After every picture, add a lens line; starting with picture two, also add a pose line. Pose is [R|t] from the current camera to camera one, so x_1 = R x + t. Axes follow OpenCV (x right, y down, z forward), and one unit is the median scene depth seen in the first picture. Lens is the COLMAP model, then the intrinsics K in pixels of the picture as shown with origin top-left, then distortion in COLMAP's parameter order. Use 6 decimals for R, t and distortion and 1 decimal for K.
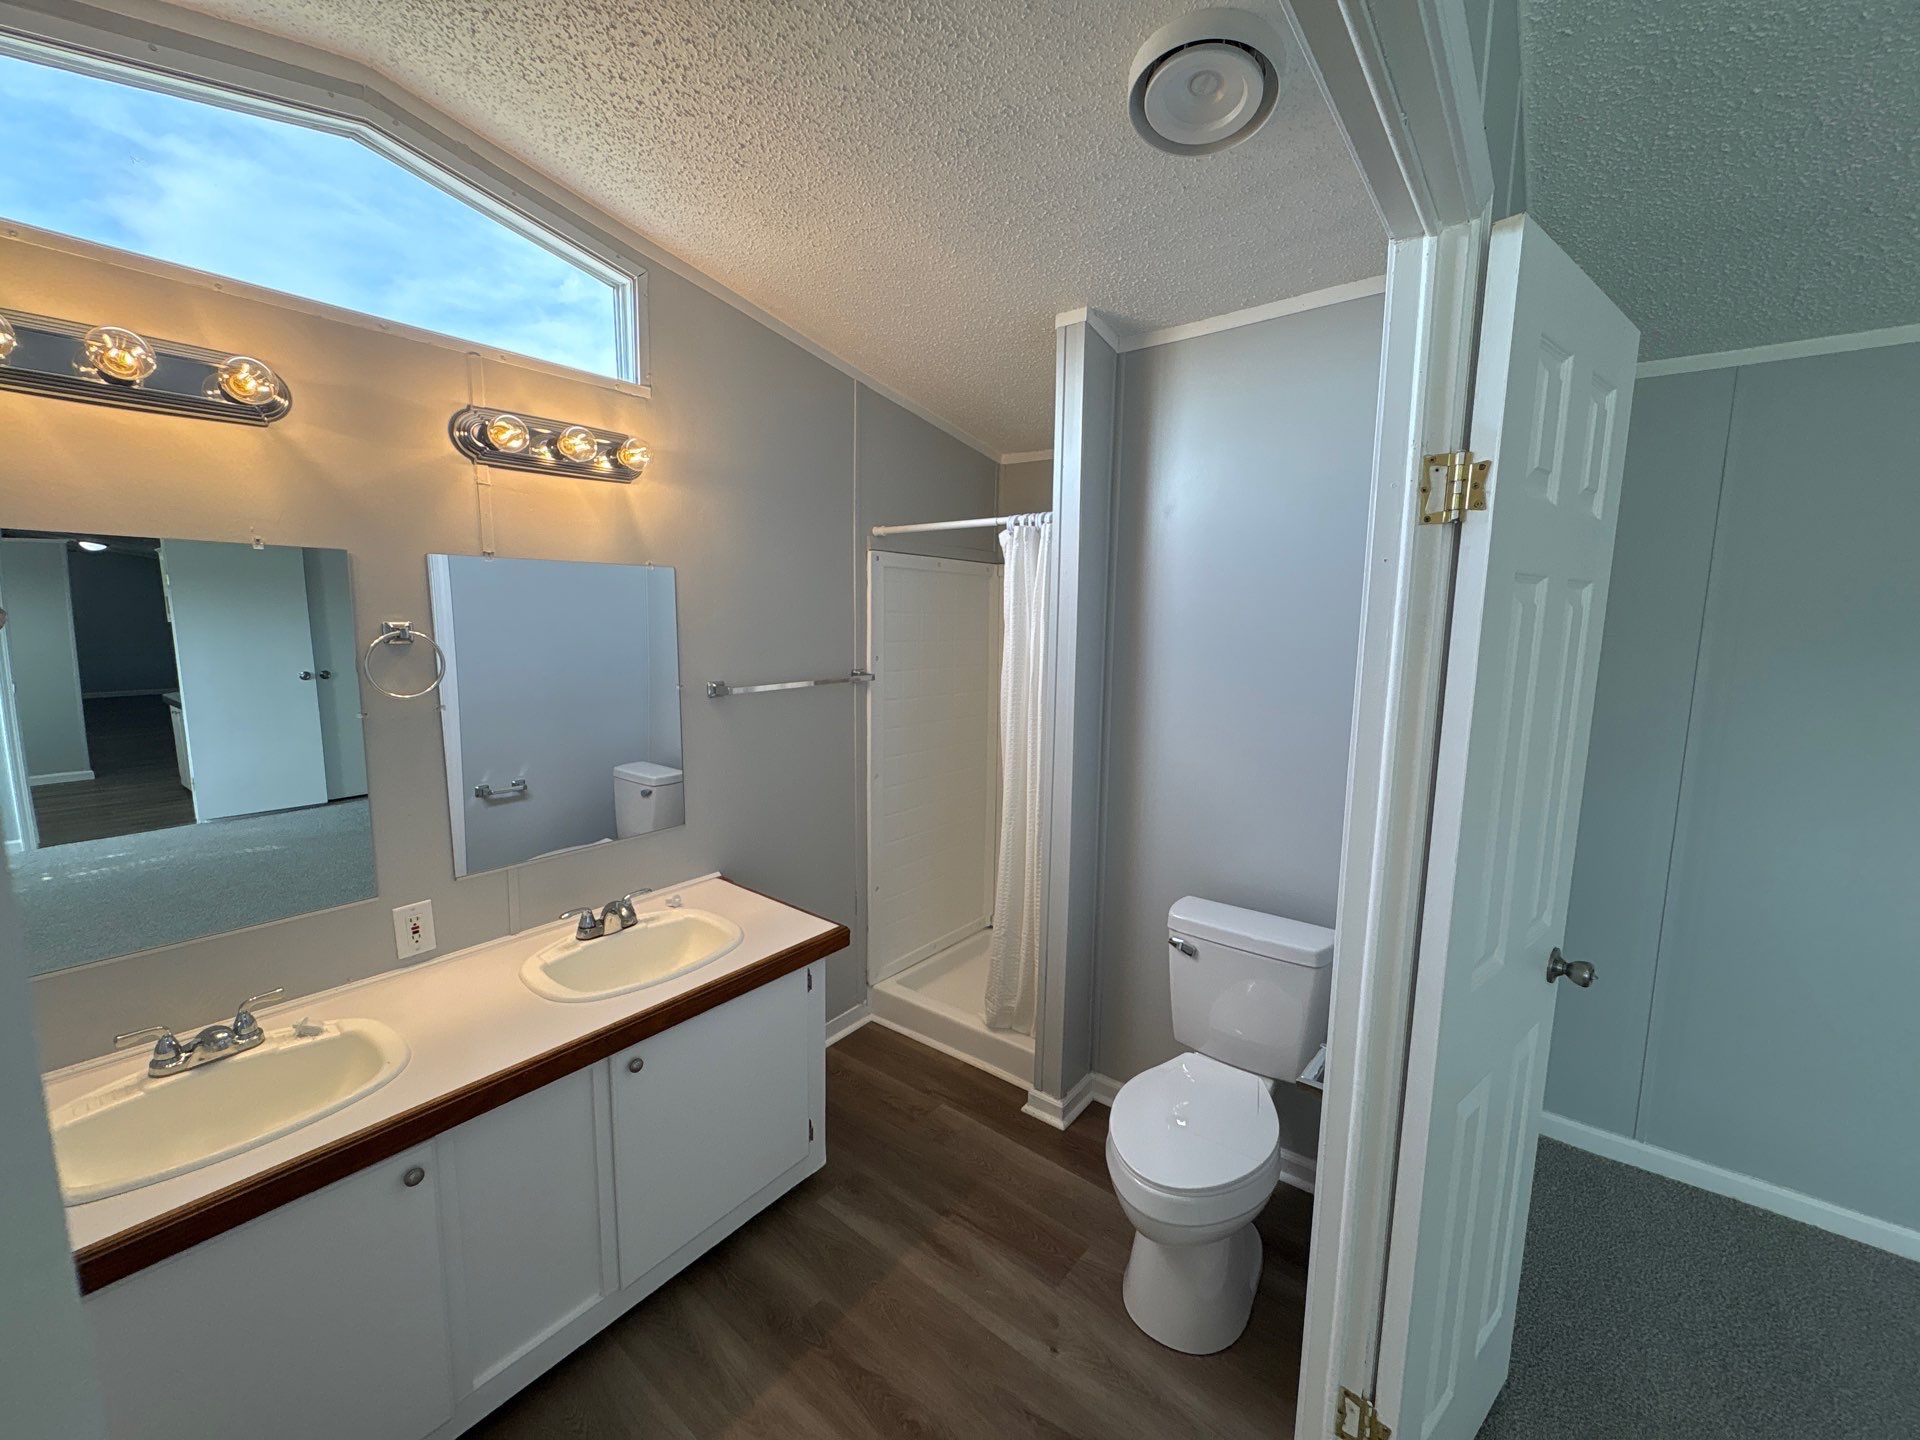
lens RADIAL K [[761.6, 0, 962.2], [0, 761.6, 719.2], [0, 0, 1]] dist [0.000882, 0.000051]
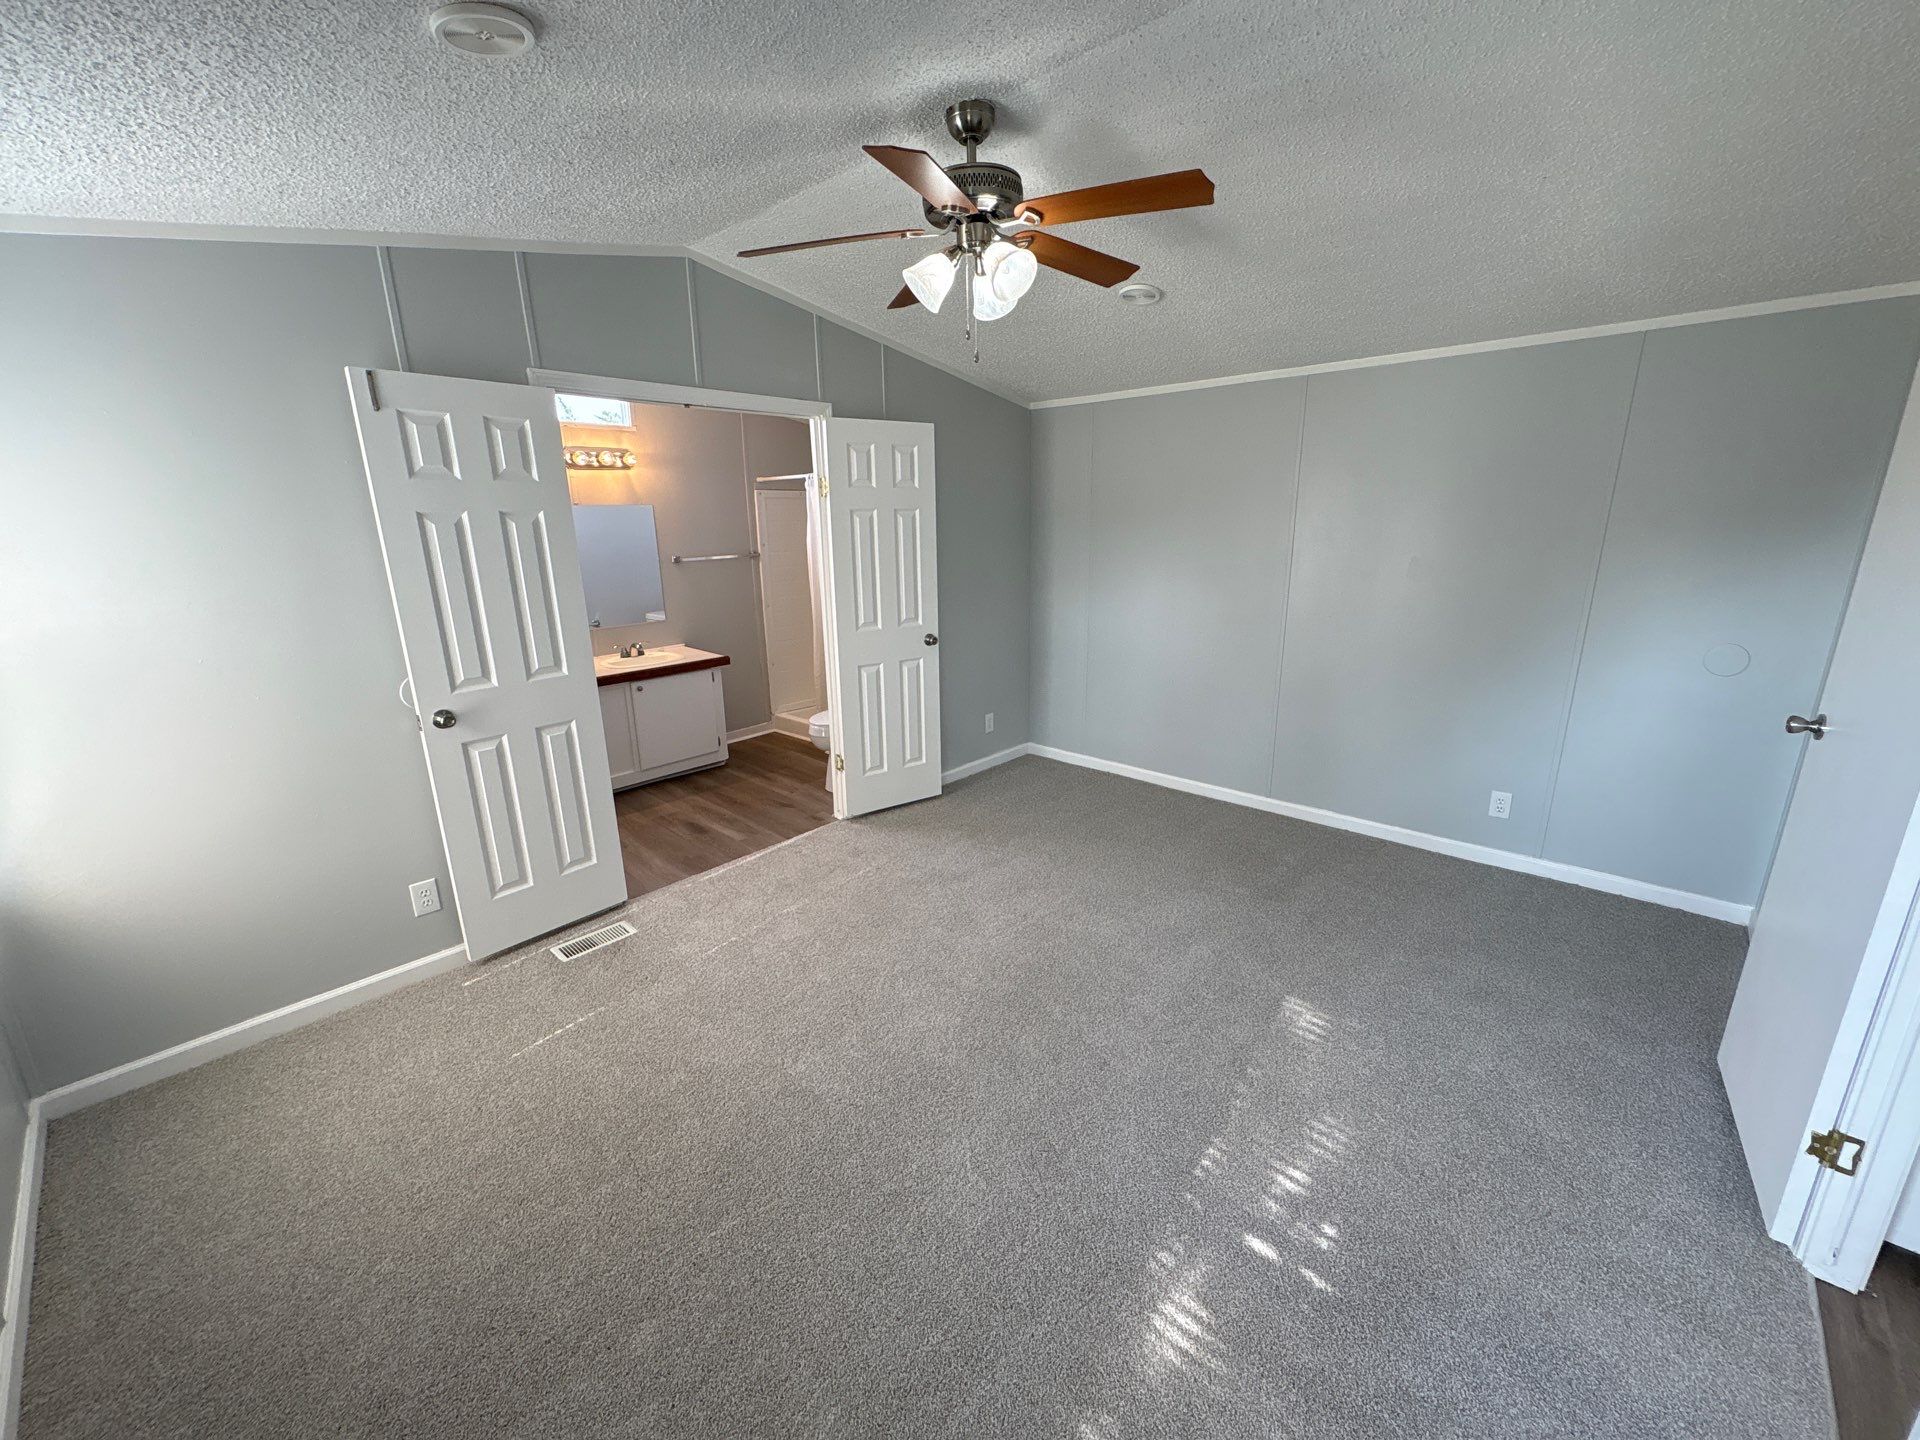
lens RADIAL K [[761.6, 0, 962.2], [0, 761.6, 719.2], [0, 0, 1]] dist [0.000882, 0.000051]
pose [[0.995991, -0.002457, -0.089418, 0.870018], [0.013900, 0.991730, 0.127584, 0.186101], [0.088365, -0.128316, 0.987789, -1.460861]]
